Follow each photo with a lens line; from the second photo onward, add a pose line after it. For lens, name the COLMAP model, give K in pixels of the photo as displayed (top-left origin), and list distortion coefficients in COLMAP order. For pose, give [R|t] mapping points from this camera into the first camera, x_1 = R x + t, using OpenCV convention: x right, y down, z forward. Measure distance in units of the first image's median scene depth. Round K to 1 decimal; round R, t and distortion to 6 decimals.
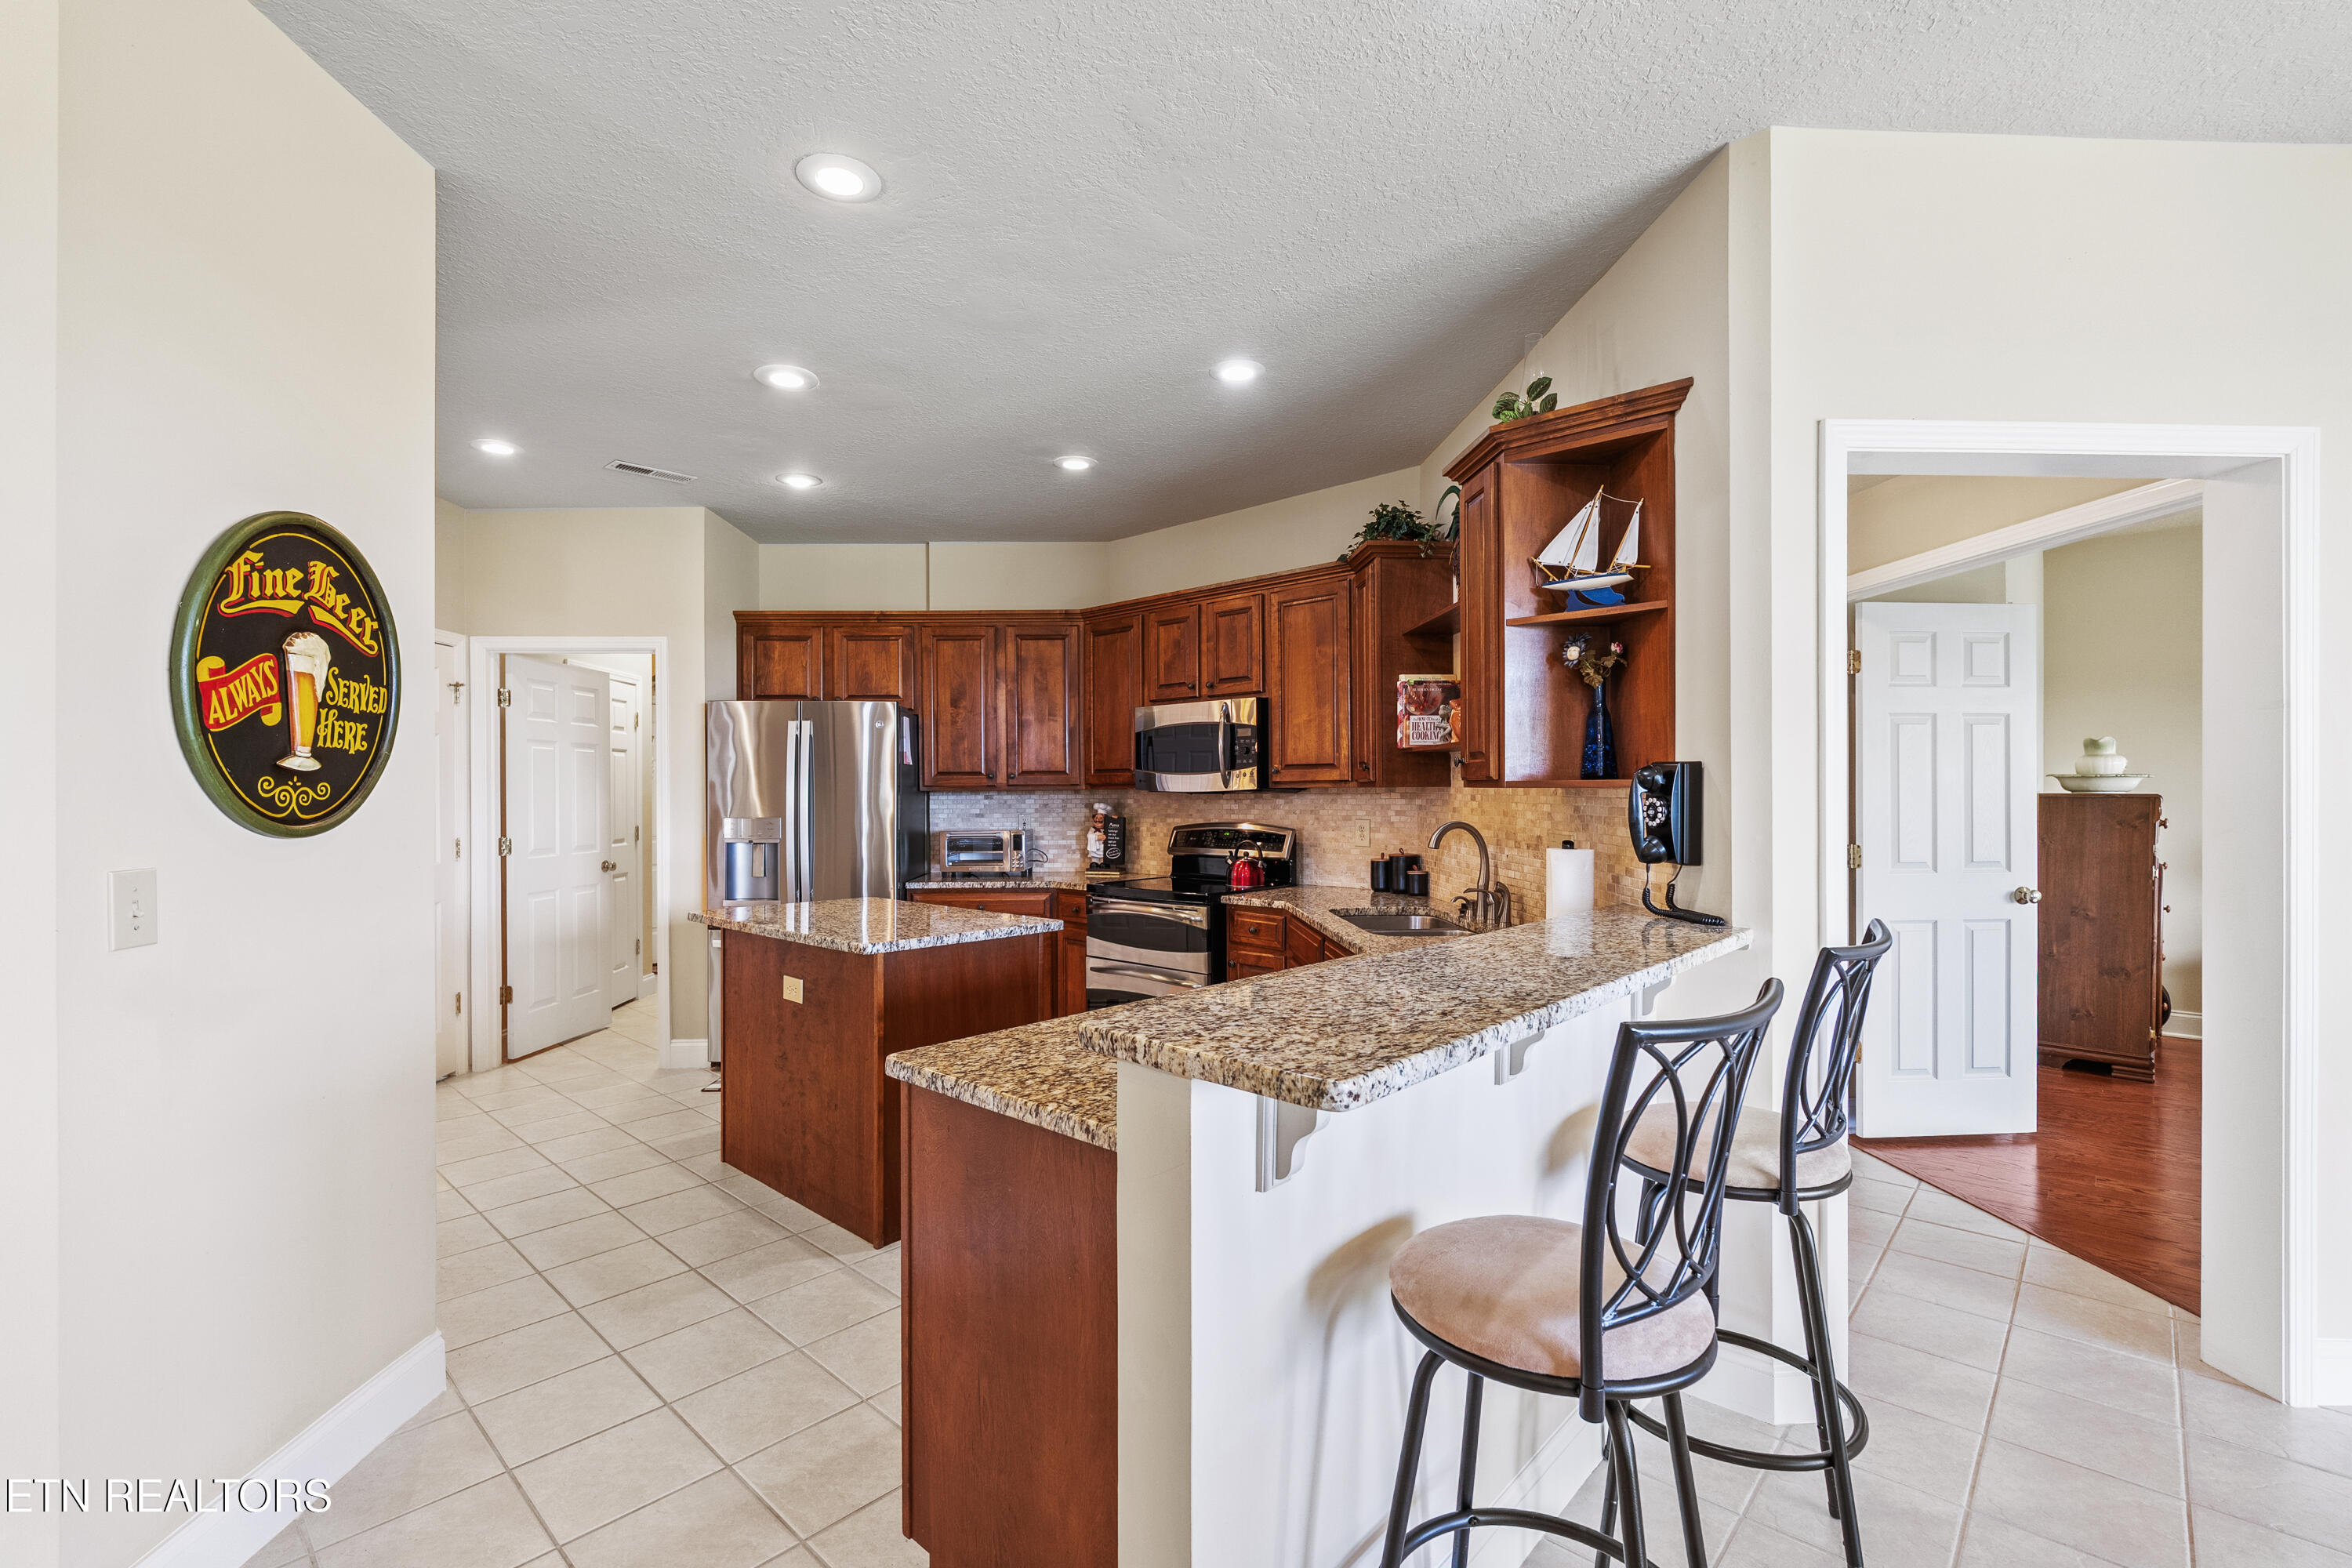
lens RADIAL K [[1041.0, 0, 1180.6], [0, 1041.0, 790.8], [0, 0, 1]] dist [-0.000165, -0.000890]
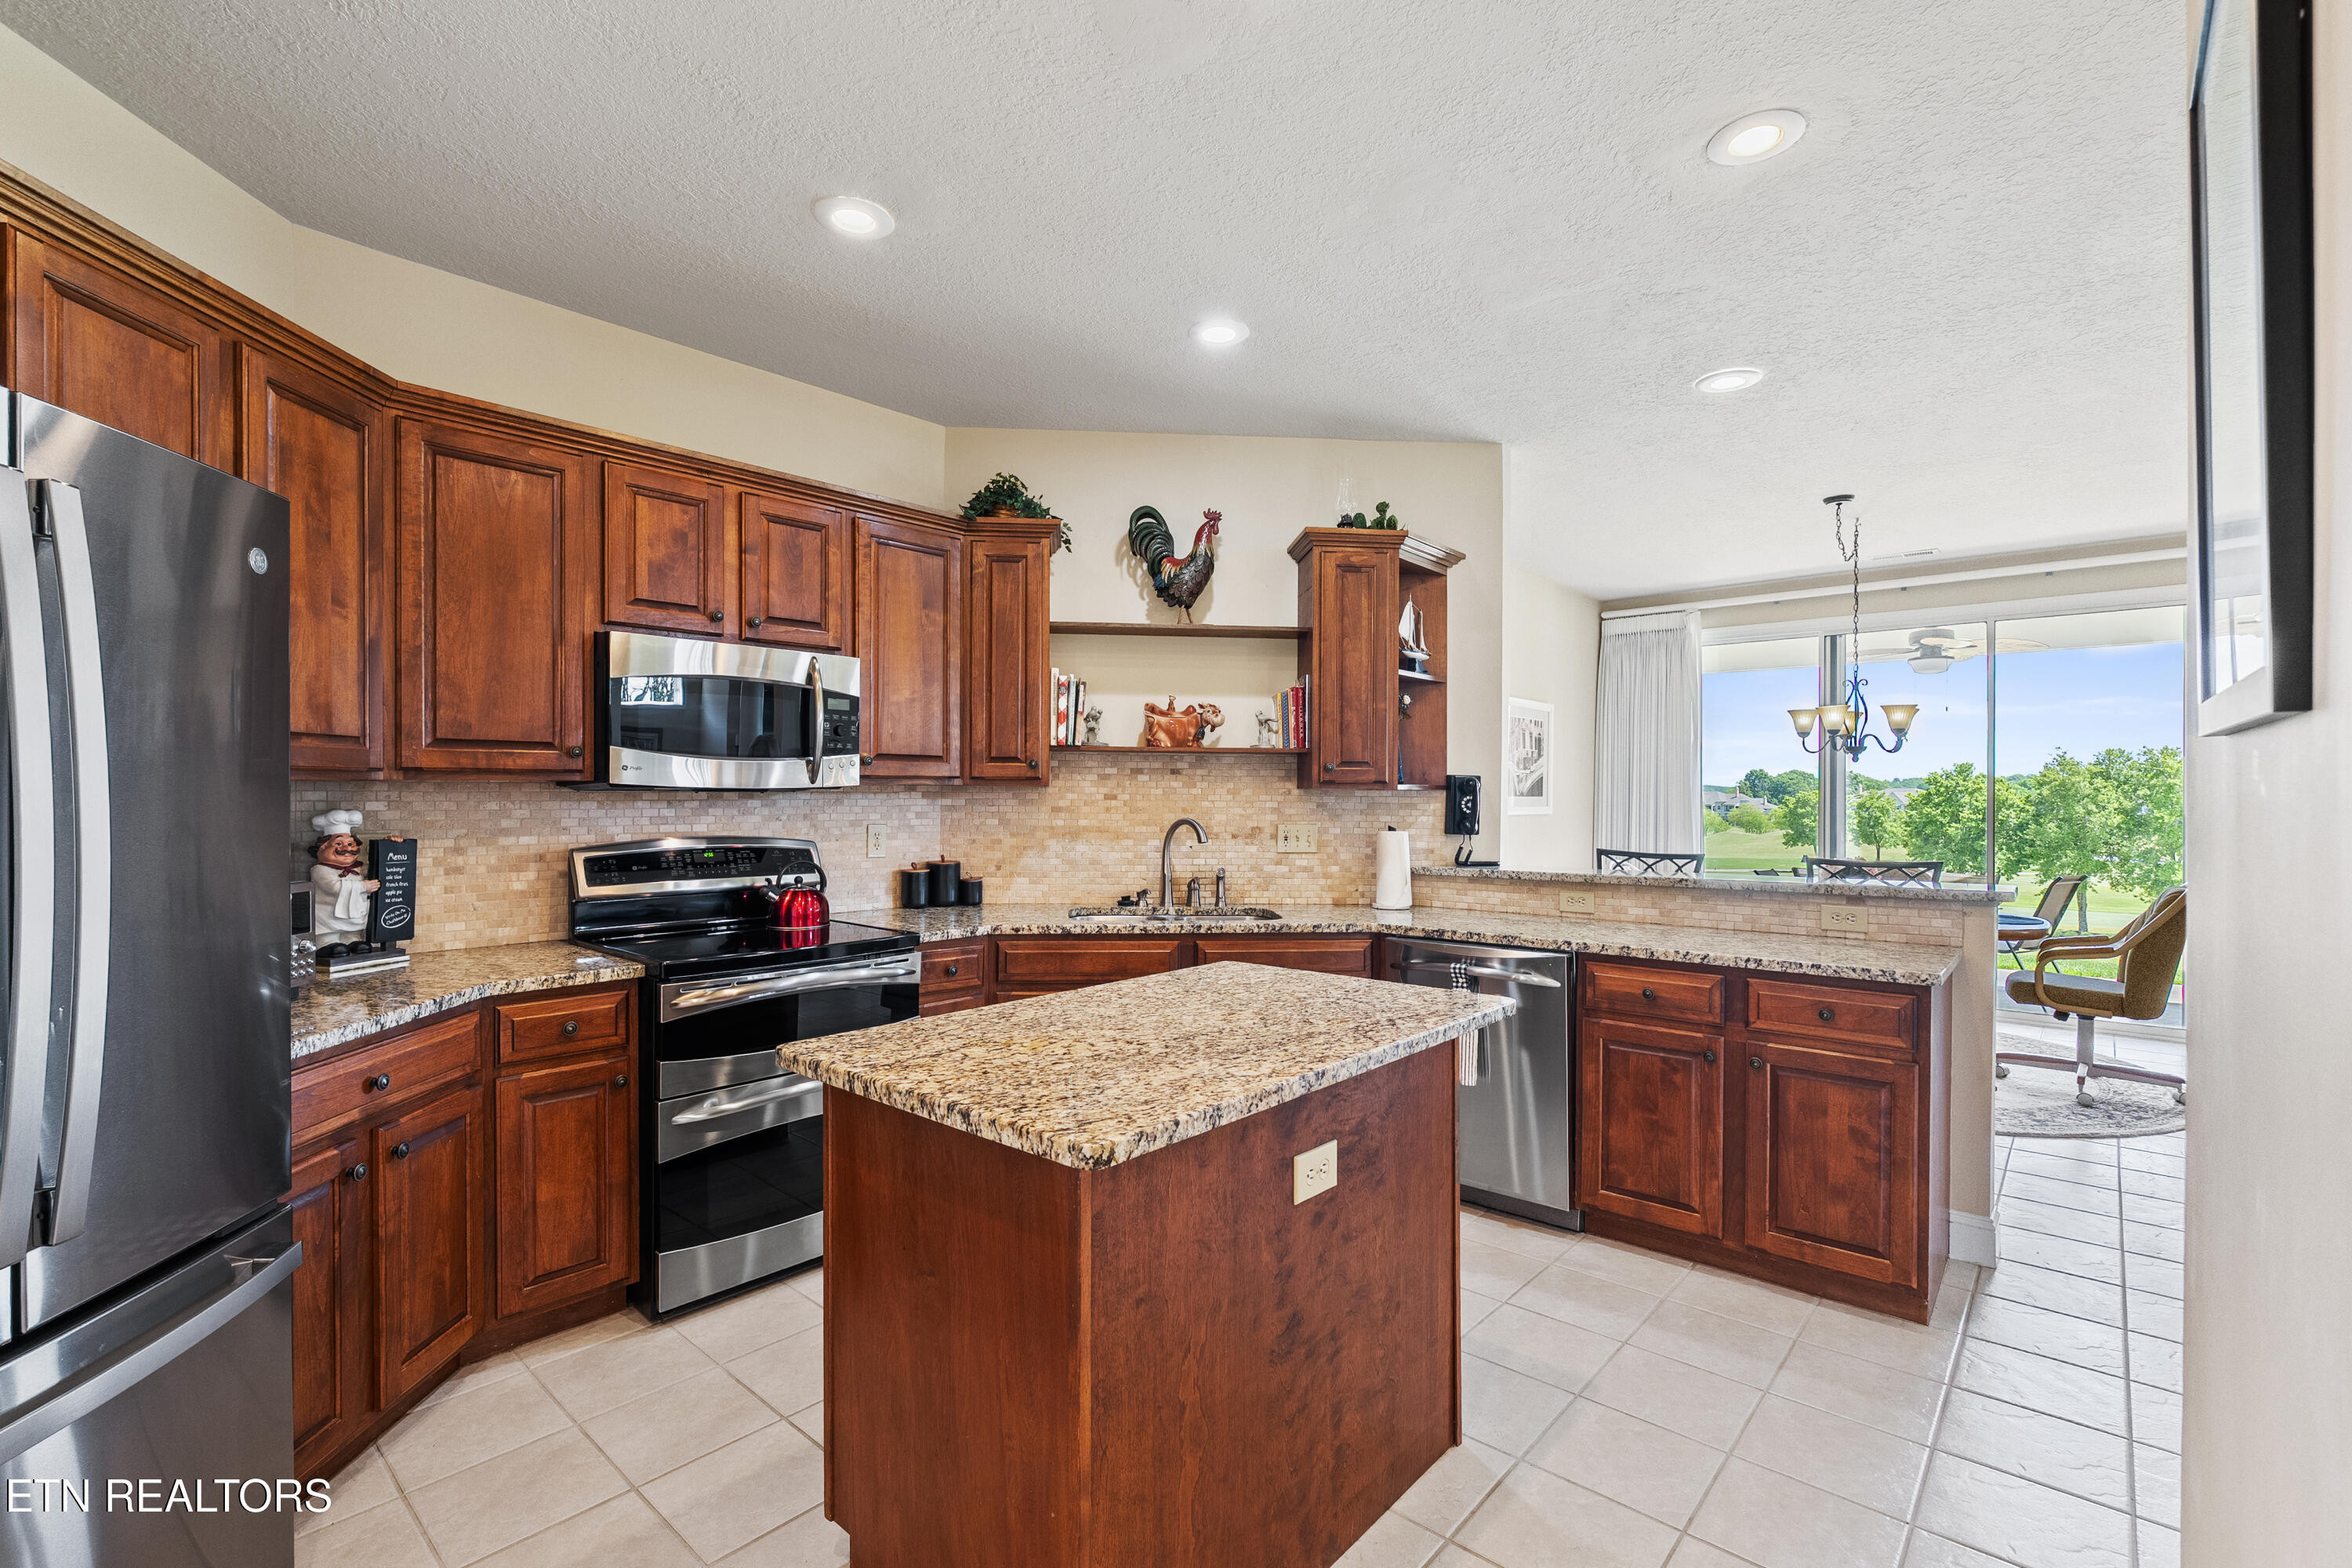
lens RADIAL K [[1041.0, 0, 1177.0], [0, 1041.0, 793.3], [0, 0, 1]] dist [-0.000165, -0.000890]
pose [[-0.011463, 0.002520, 0.999931, -0.686770], [-0.005604, 0.999981, -0.002585, 0.004703], [-0.999919, -0.005634, -0.011448, 0.831663]]
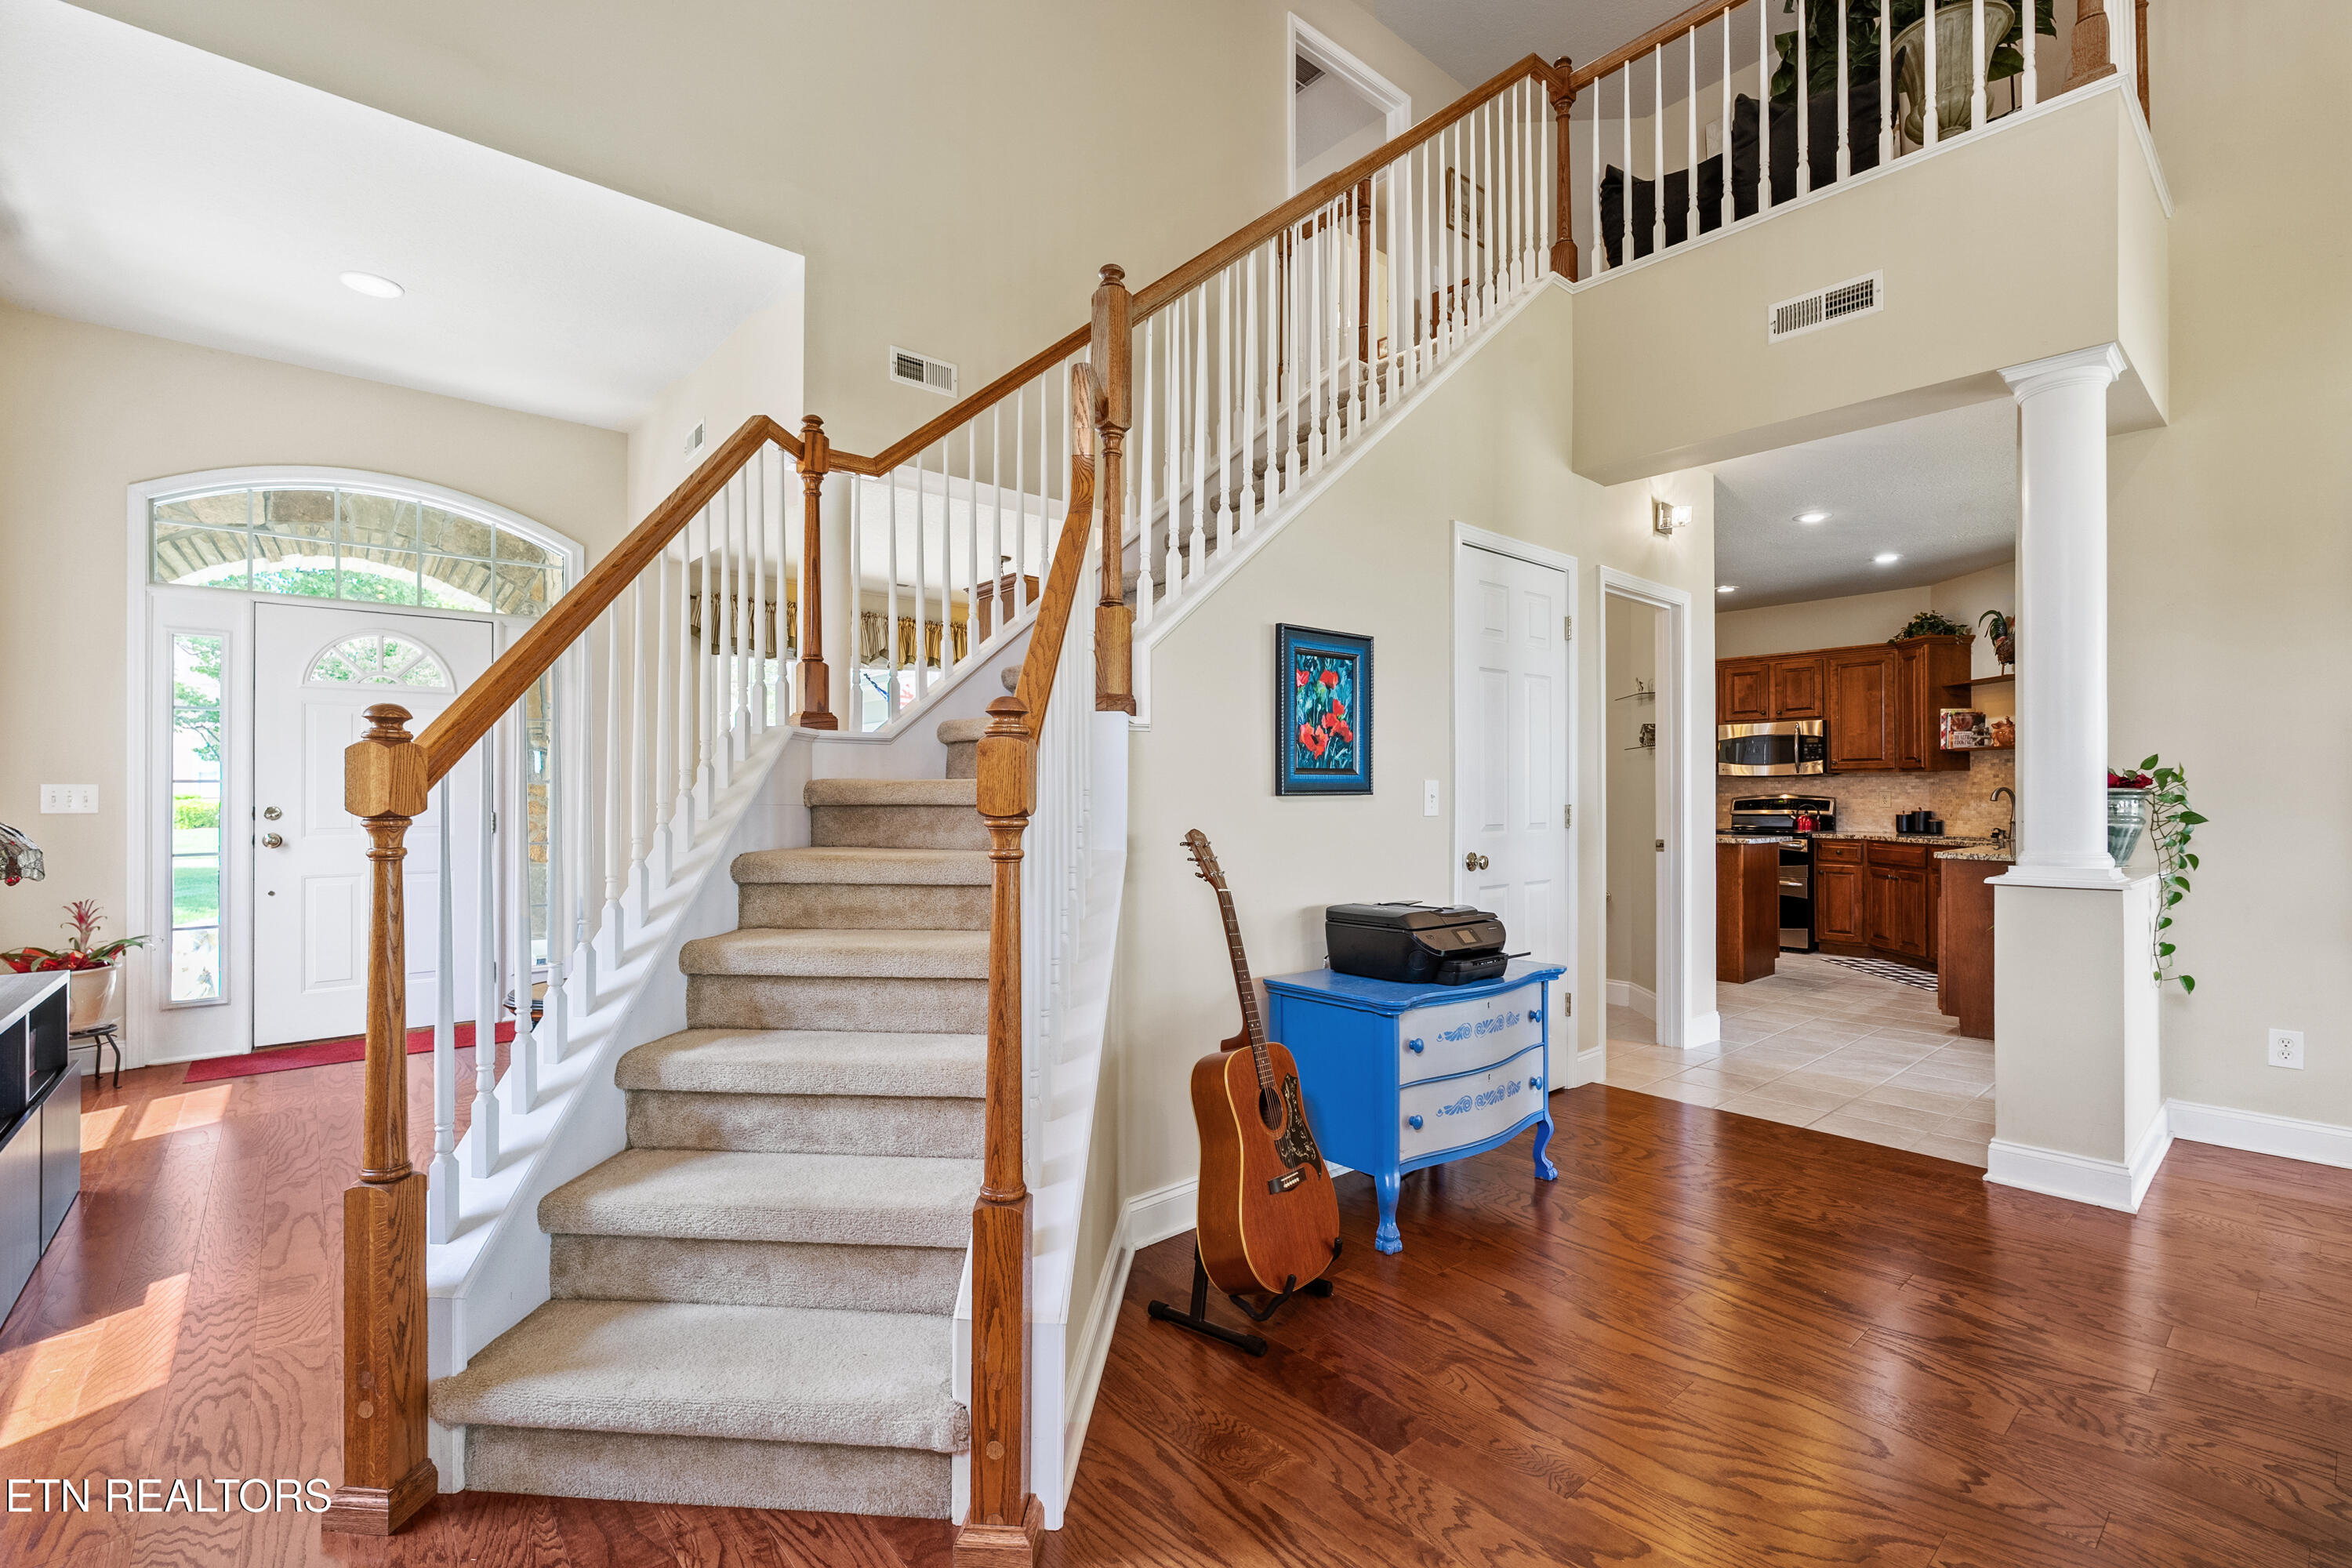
lens RADIAL K [[1041.0, 0, 1171.0], [0, 1041.0, 786.4], [0, 0, 1]] dist [-0.000165, -0.000890]
pose [[0.992339, 0.000488, -0.123542, -0.828283], [-0.001384, 0.999973, -0.007170, 0.035680], [0.123535, 0.007286, 0.992313, -0.889609]]
